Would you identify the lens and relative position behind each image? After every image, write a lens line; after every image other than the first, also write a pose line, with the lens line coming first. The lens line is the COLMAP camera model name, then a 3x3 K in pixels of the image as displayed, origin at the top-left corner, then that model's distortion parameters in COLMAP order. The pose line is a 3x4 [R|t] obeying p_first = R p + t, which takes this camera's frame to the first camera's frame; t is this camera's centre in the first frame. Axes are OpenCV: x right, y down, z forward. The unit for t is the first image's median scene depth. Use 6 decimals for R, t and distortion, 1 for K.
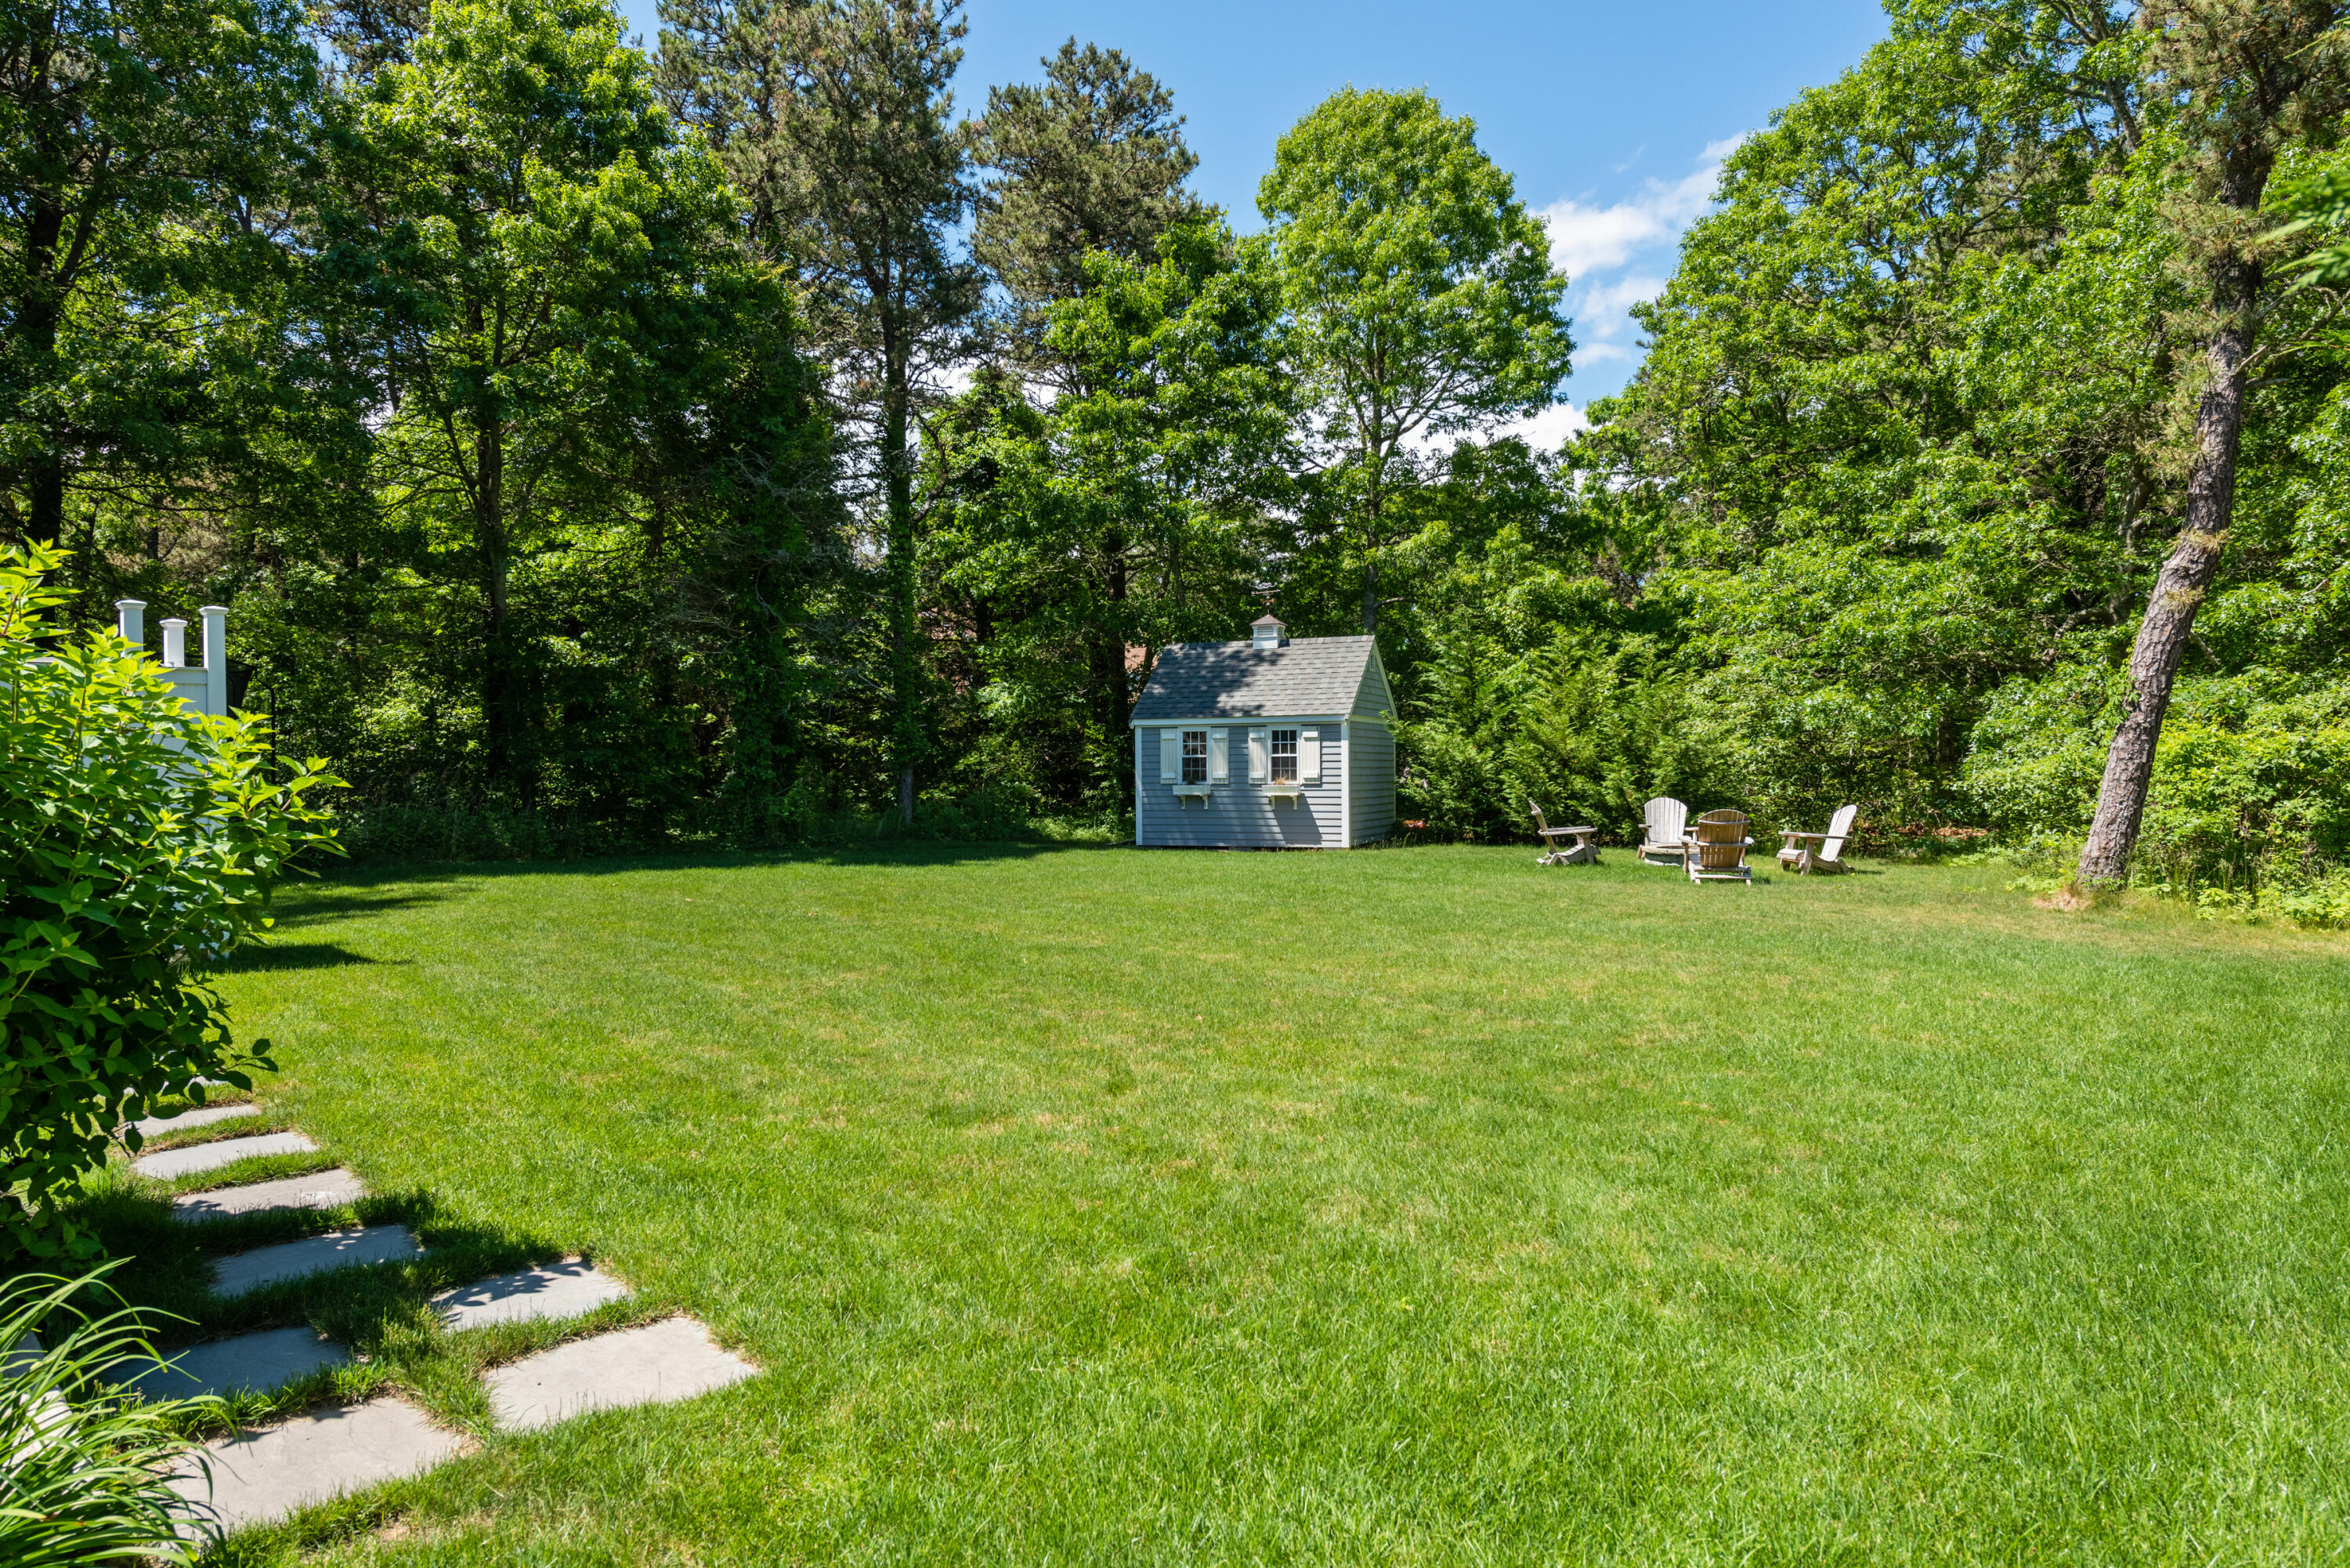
lens RADIAL K [[1548.6, 0, 1180.7], [0, 1548.6, 793.5], [0, 0, 1]] dist [0.024472, -0.004504]
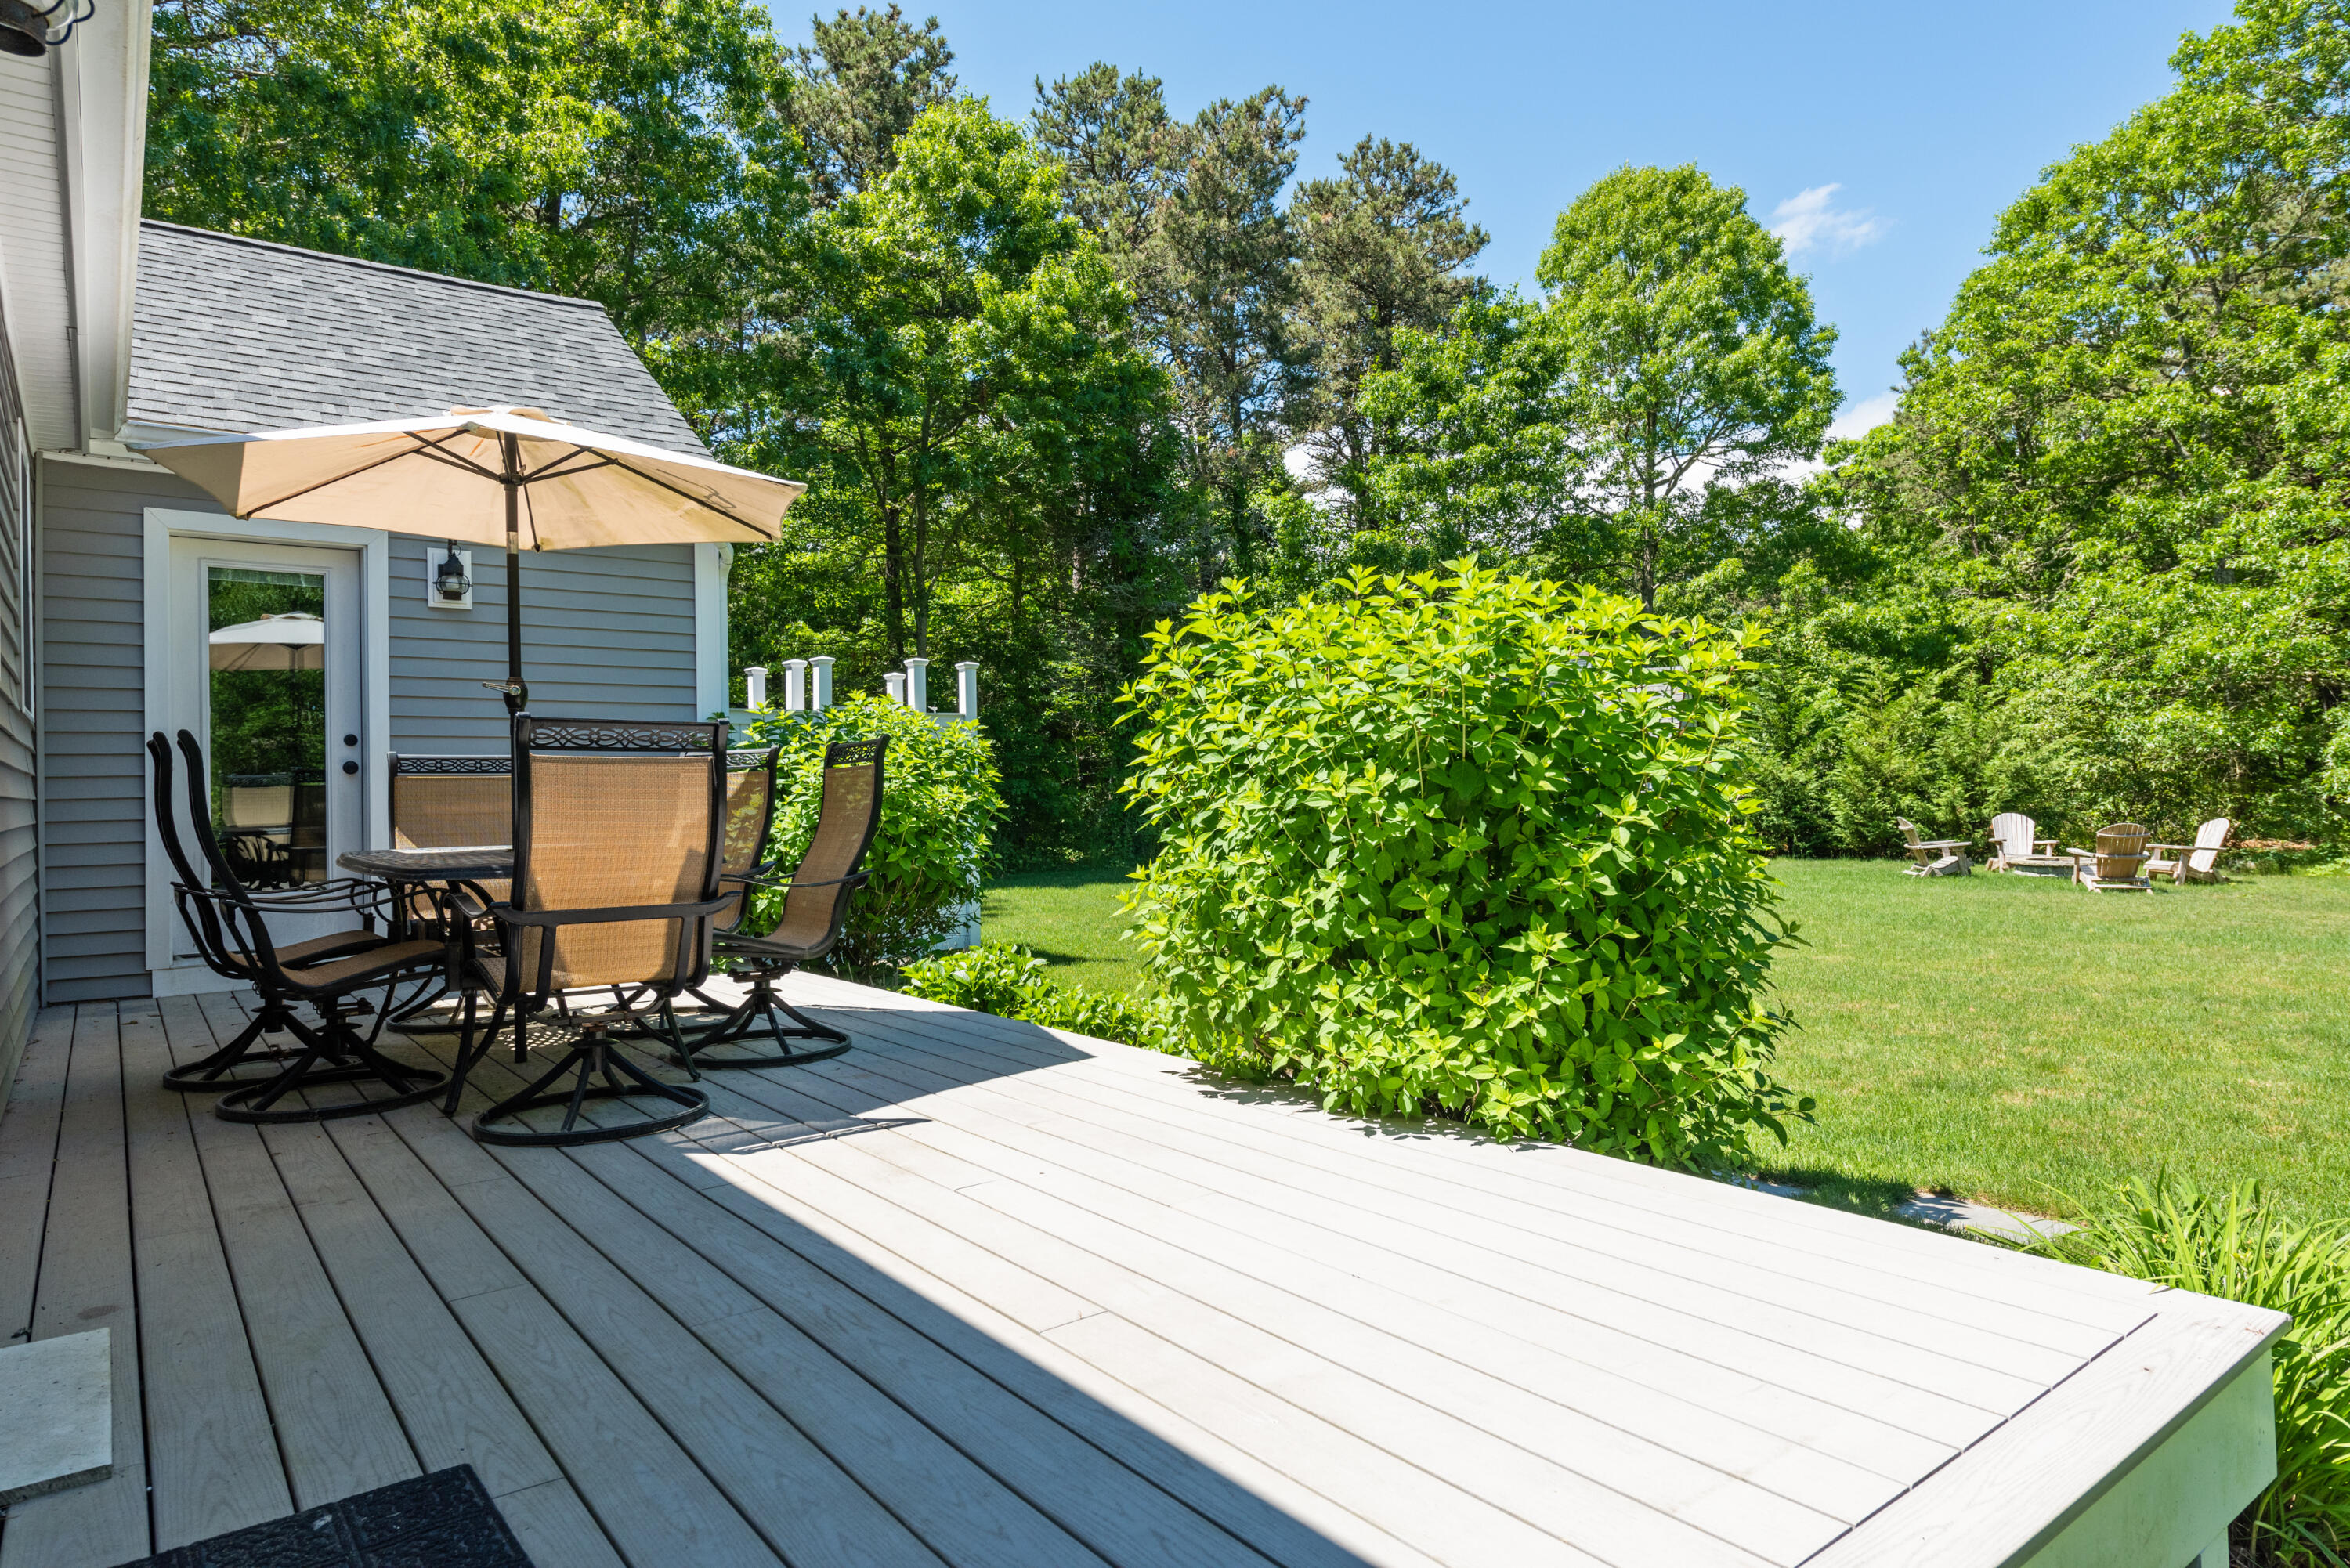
lens RADIAL K [[1442.0, 0, 1175.0], [0, 1442.0, 784.0], [0, 0, 1]] dist [0.028304, -0.003350]
pose [[0.996888, -0.013173, -0.077723, -0.145331], [0.011489, 0.999690, -0.022070, -0.001499], [0.077989, 0.021108, 0.996731, -0.034235]]
